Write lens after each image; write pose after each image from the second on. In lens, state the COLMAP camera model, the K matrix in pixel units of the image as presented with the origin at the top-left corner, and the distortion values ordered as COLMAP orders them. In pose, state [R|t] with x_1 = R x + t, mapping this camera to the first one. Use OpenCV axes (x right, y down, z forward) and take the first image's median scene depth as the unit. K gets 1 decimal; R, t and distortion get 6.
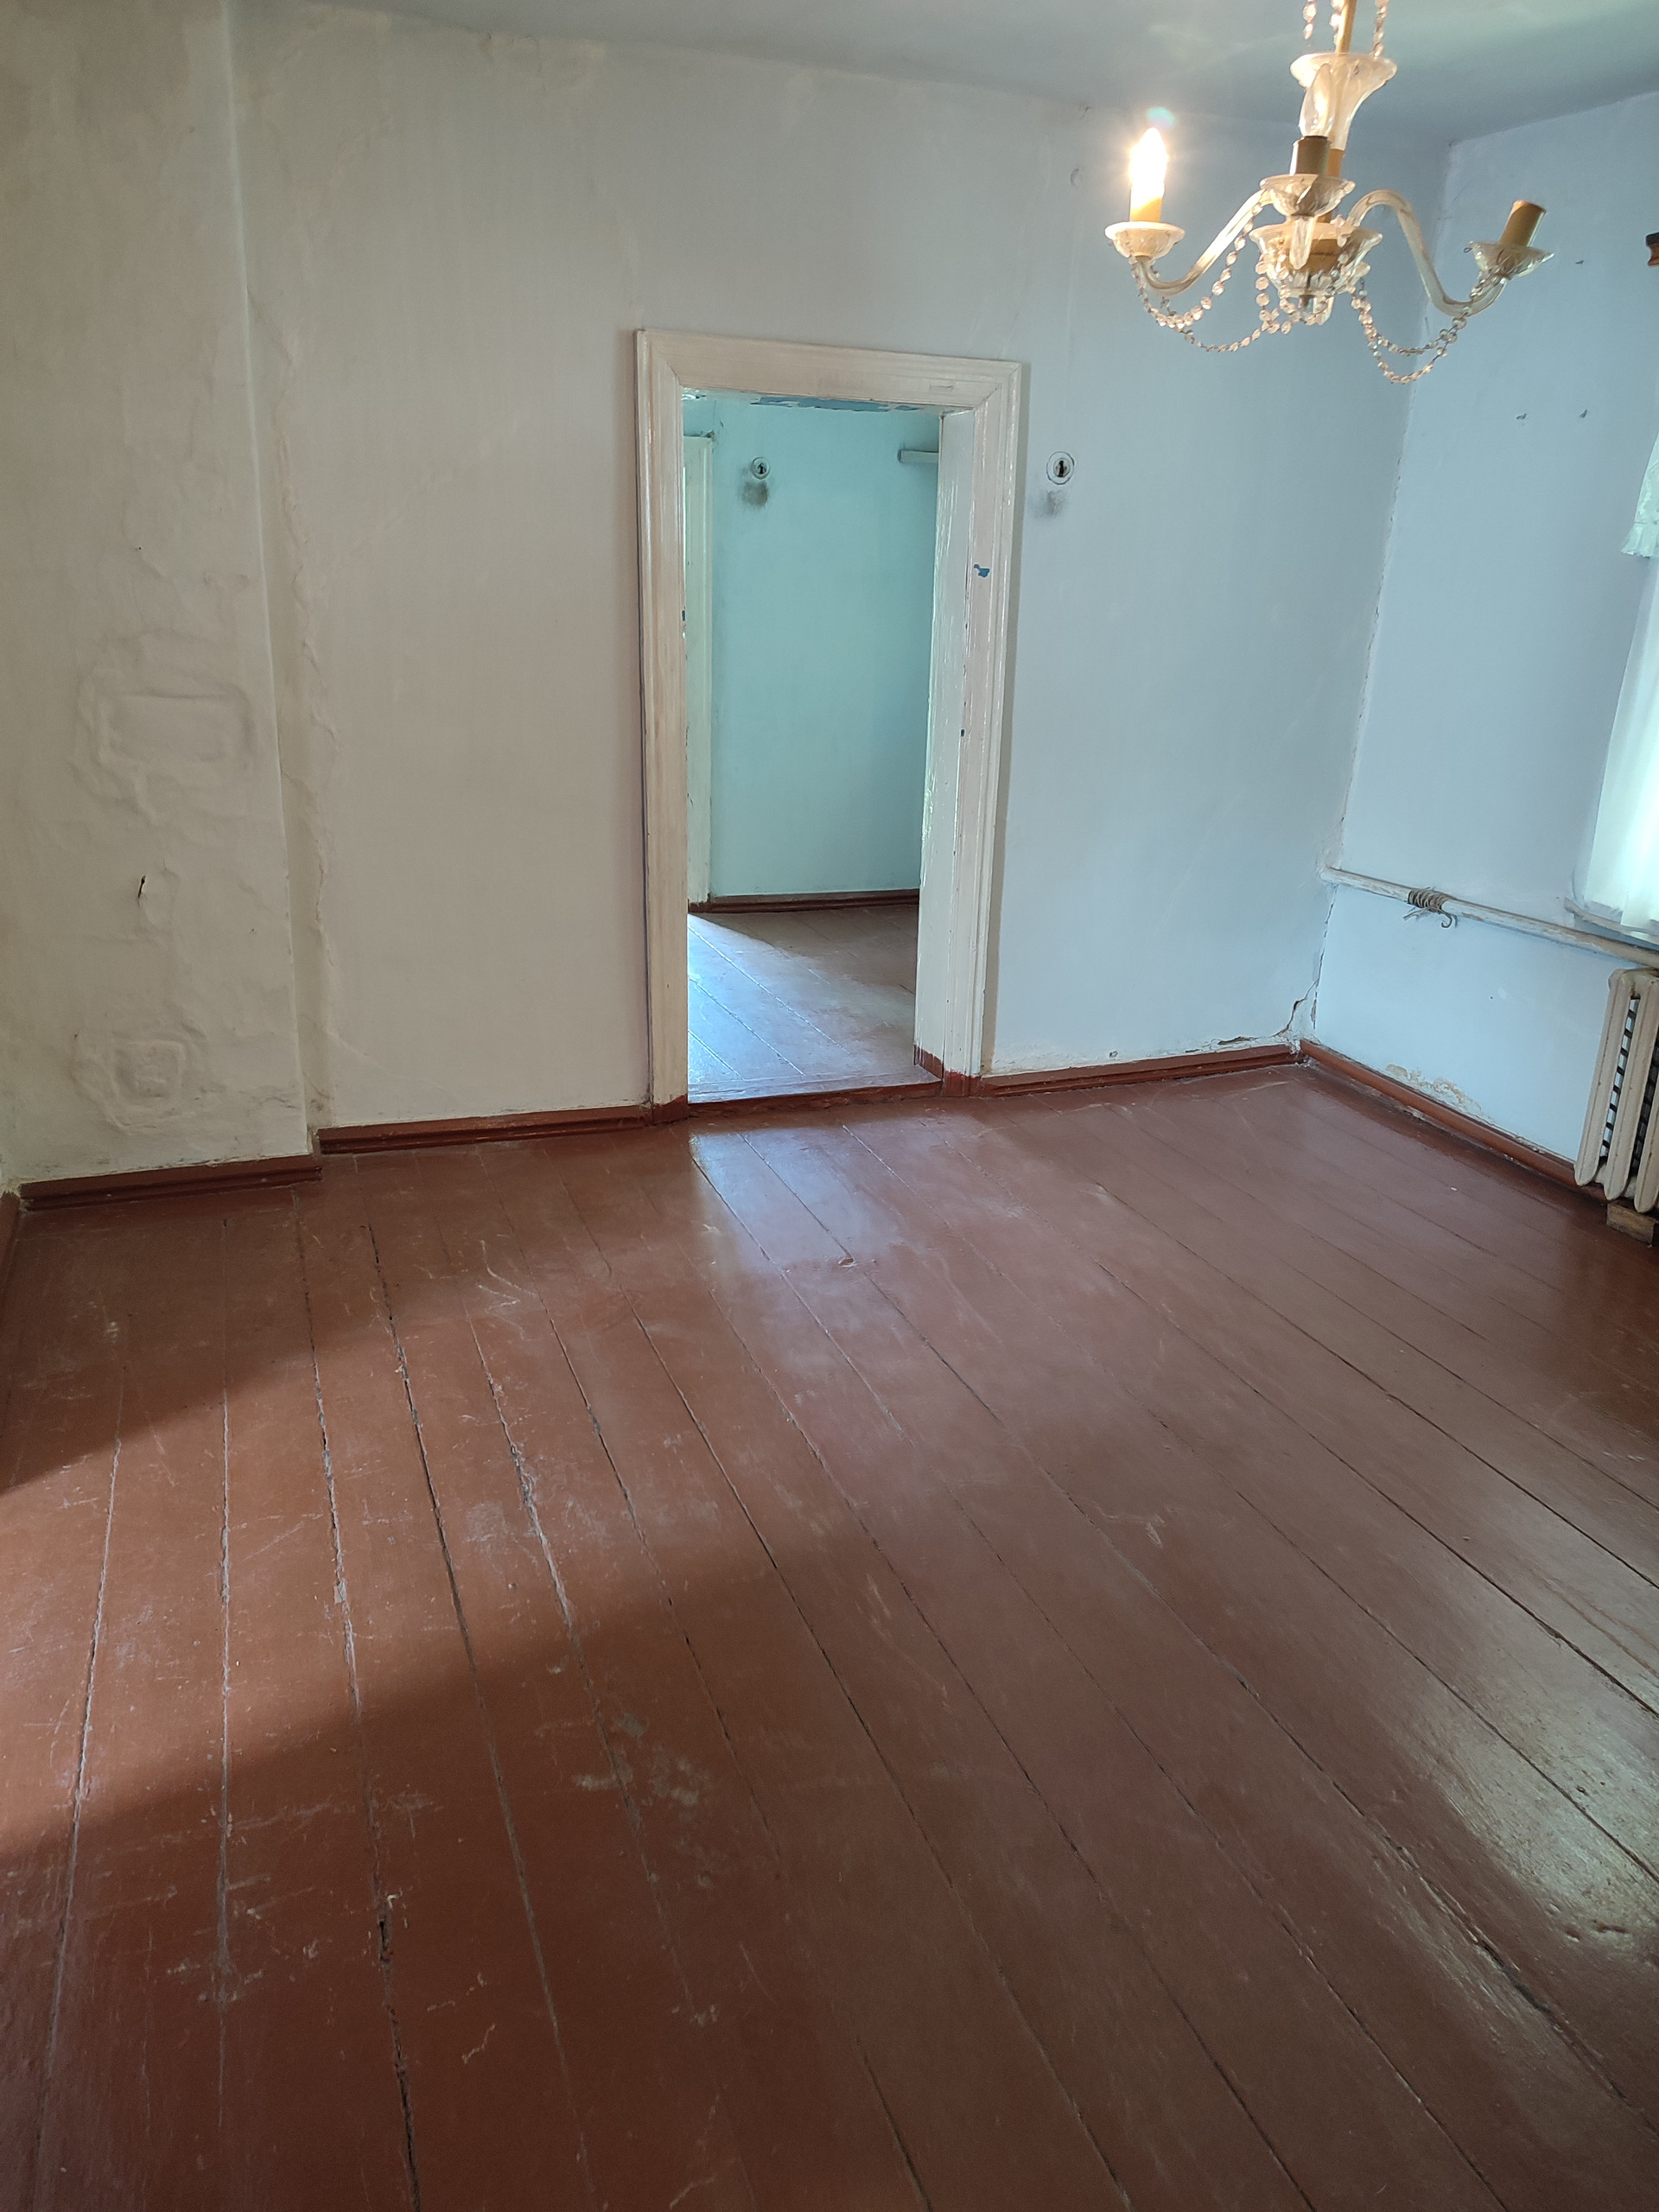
lens RADIAL K [[1565.7, 0, 829.8], [0, 1565.7, 1107.2], [0, 0, 1]] dist [0.030388, -0.020417]
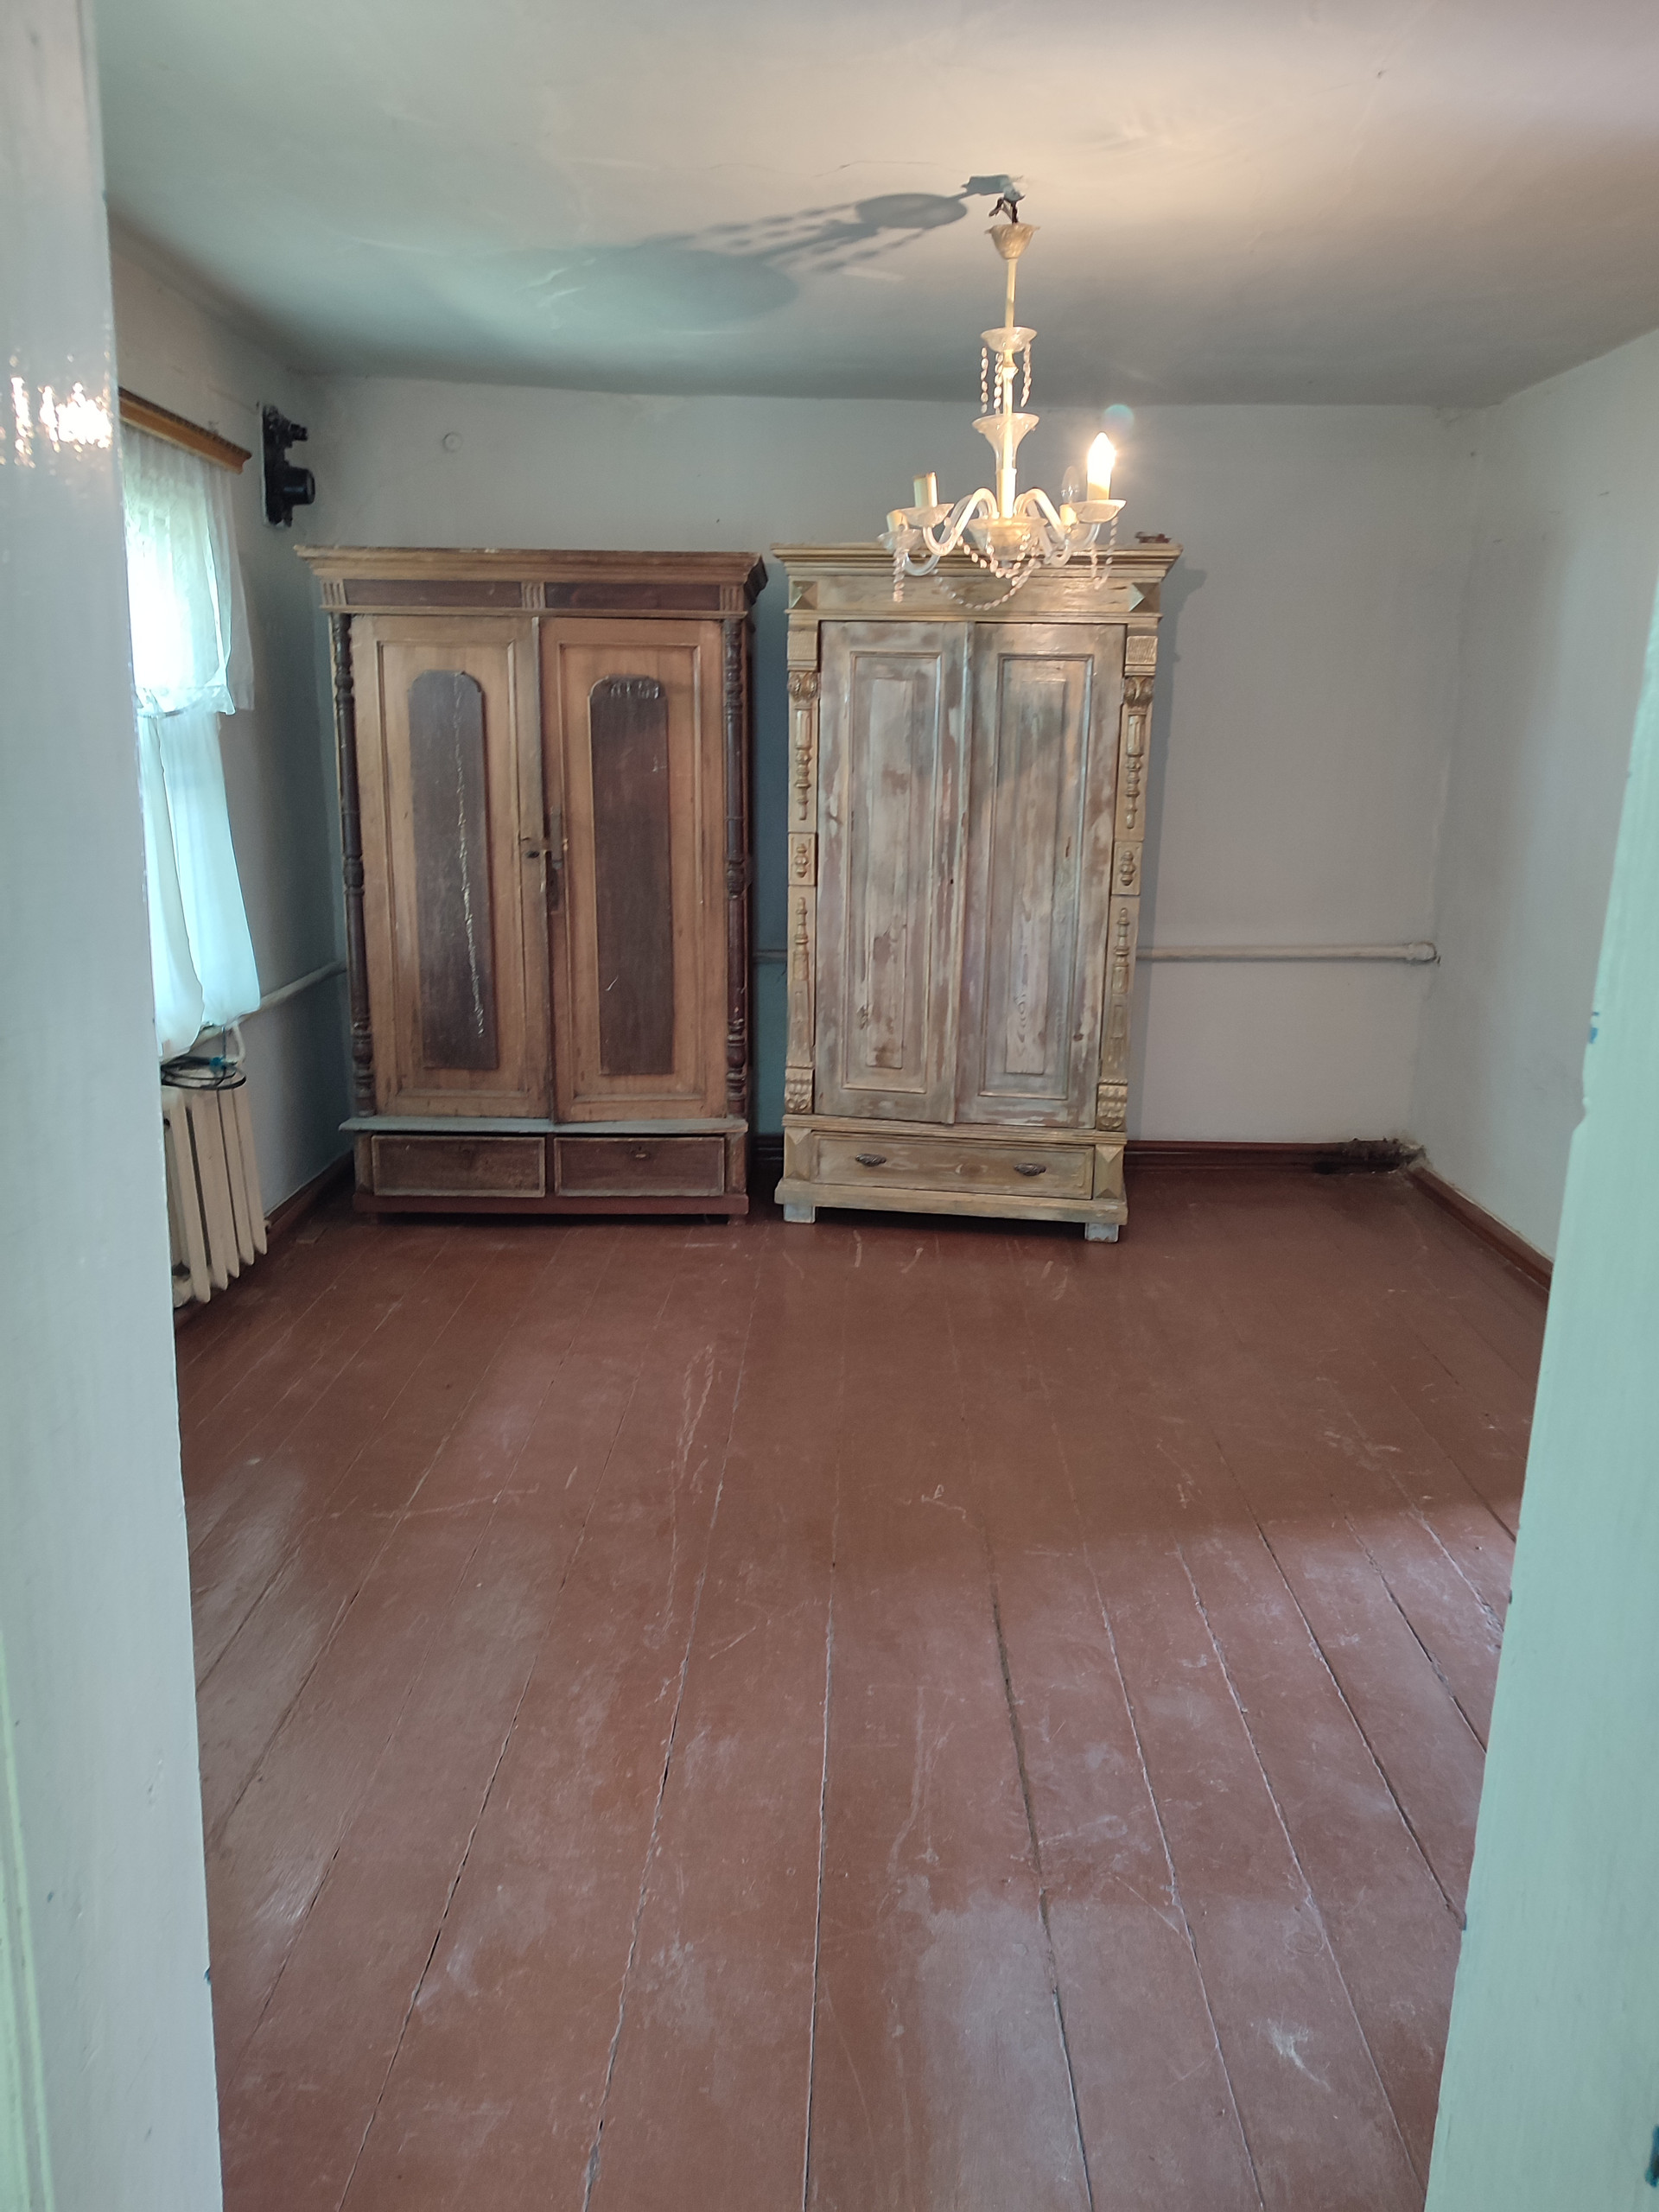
lens RADIAL K [[1565.7, 0, 830.0], [0, 1565.7, 1103.6], [0, 0, 1]] dist [0.030388, -0.020417]
pose [[-0.926473, -0.122652, 0.355816, -0.112911], [0.082699, 0.855959, 0.510387, -0.612480], [-0.367164, 0.502286, -0.782879, 1.780023]]
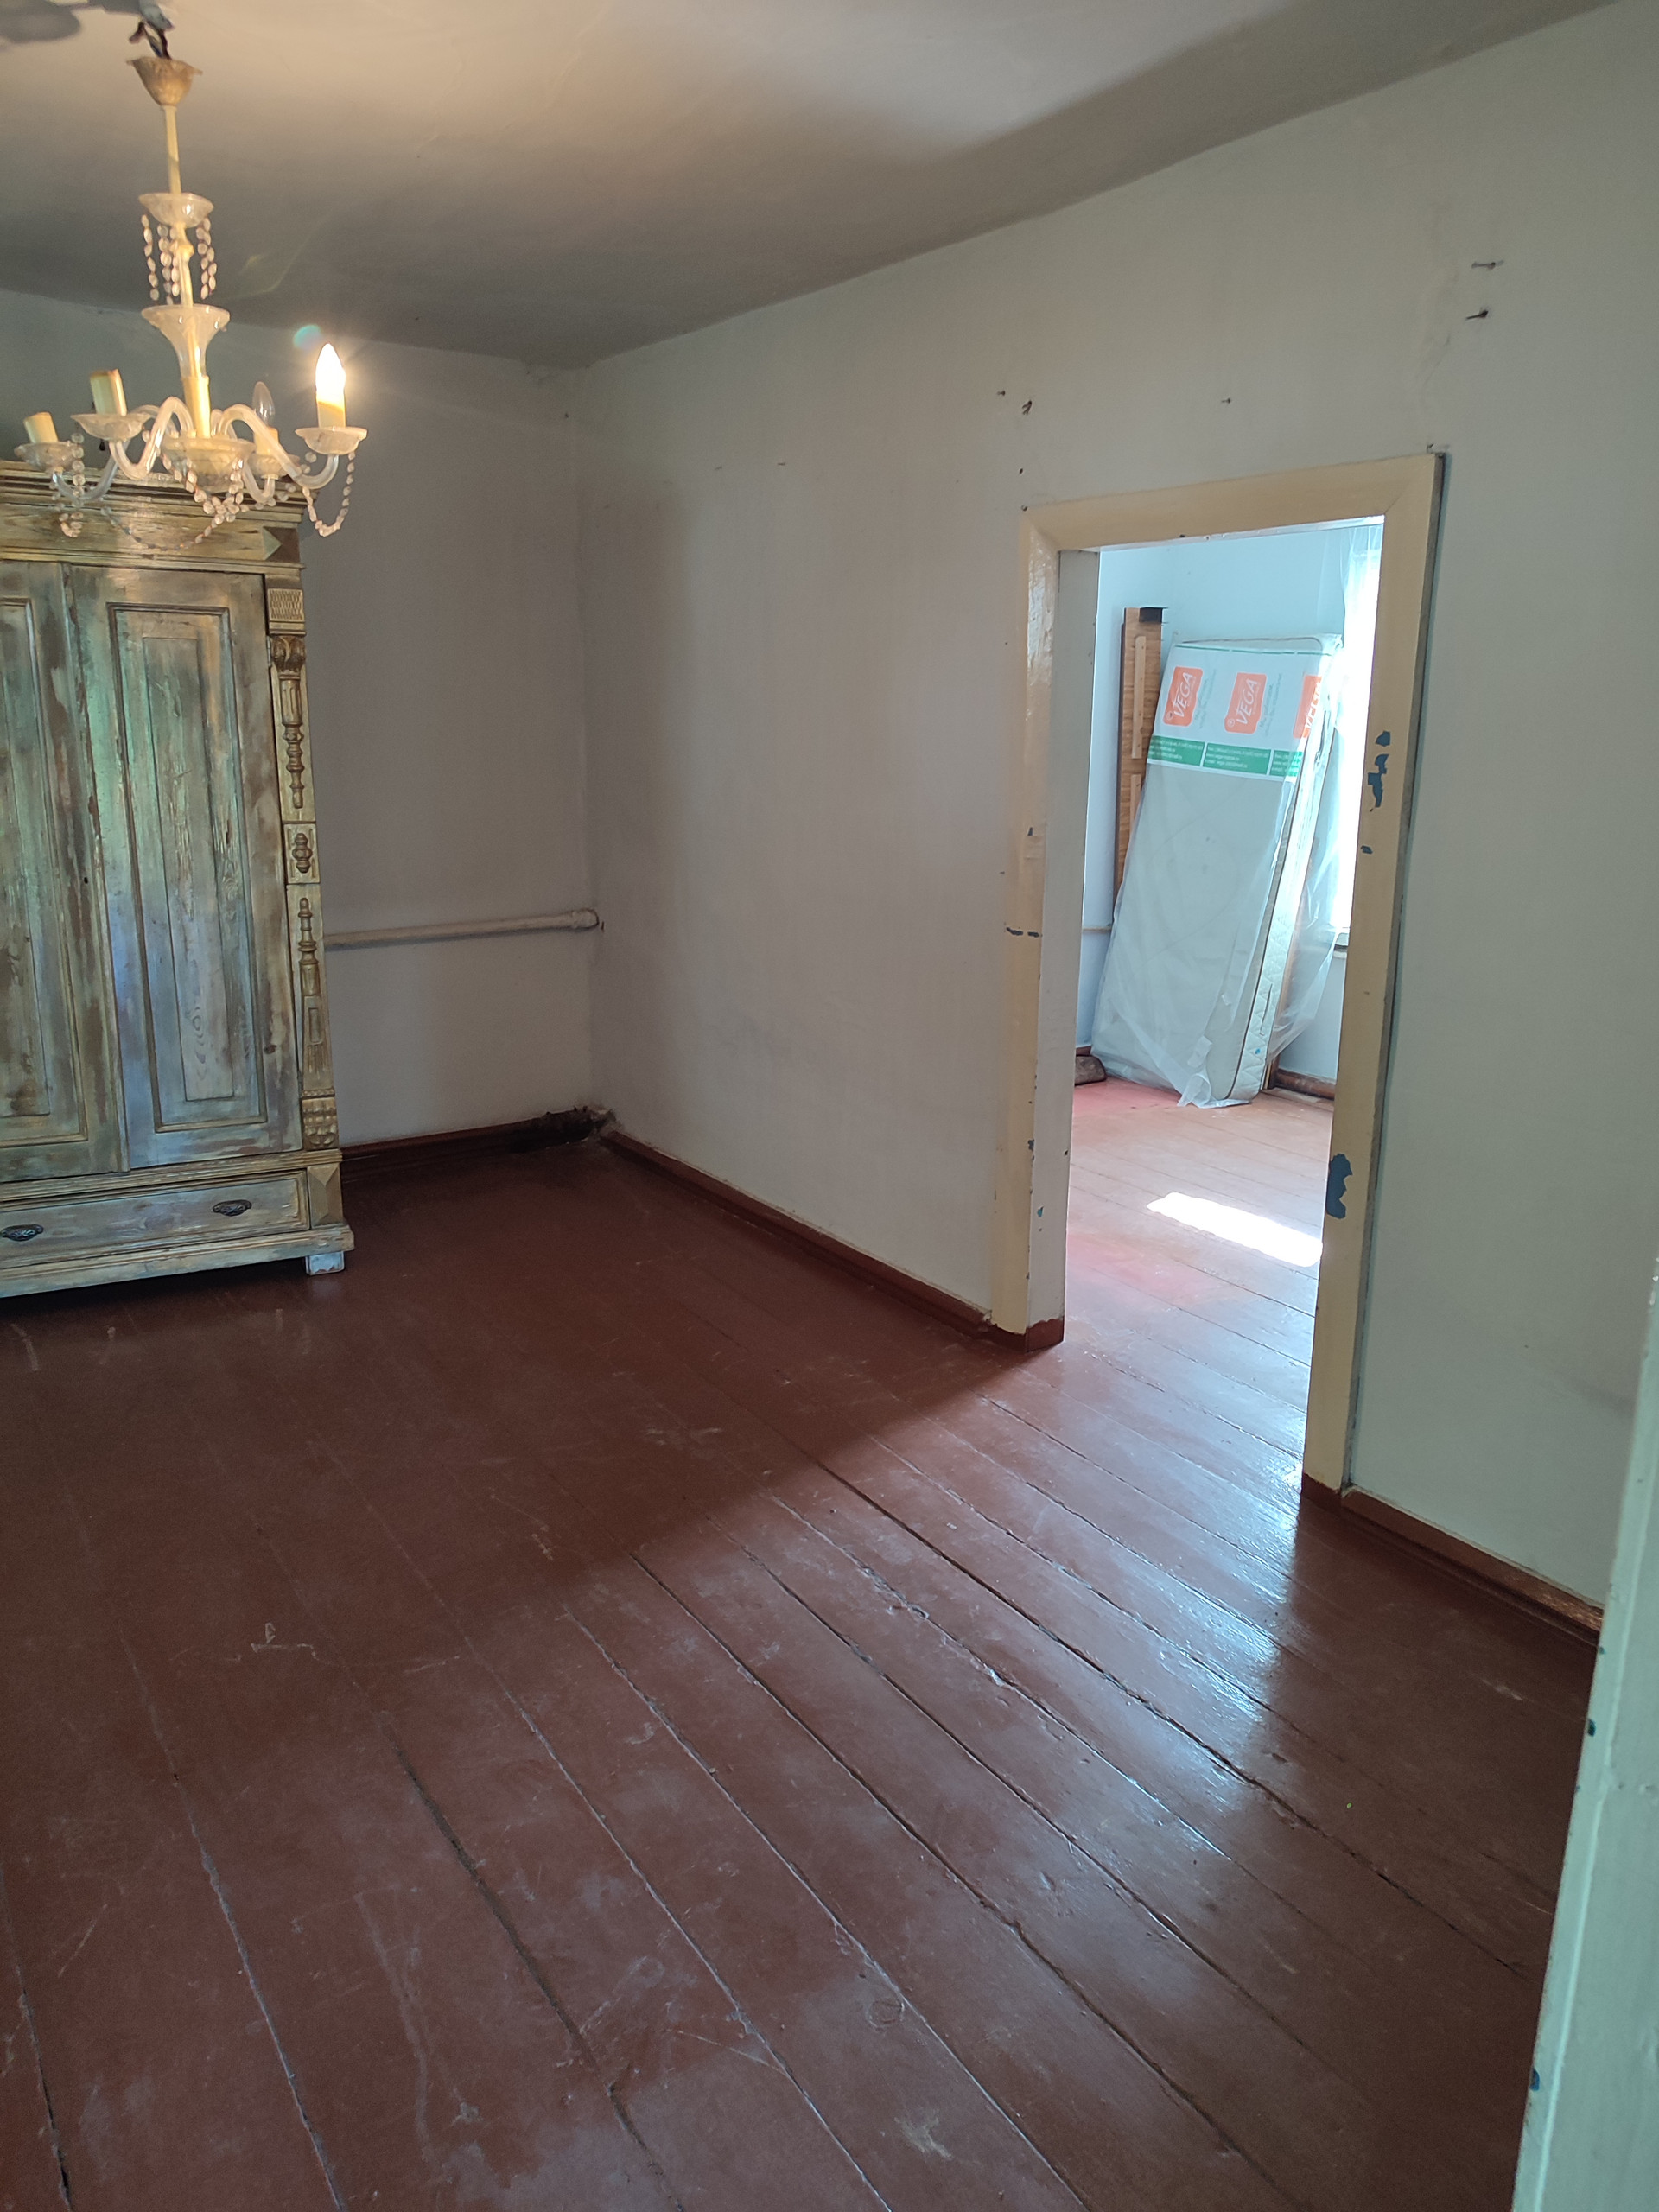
lens RADIAL K [[1565.7, 0, 835.3], [0, 1565.7, 1106.1], [0, 0, 1]] dist [0.030388, -0.020417]
pose [[-0.974473, 0.019351, -0.223669, 0.068400], [-0.104547, 0.842547, 0.528379, -0.581202], [0.198677, 0.538275, -0.819016, 1.665966]]
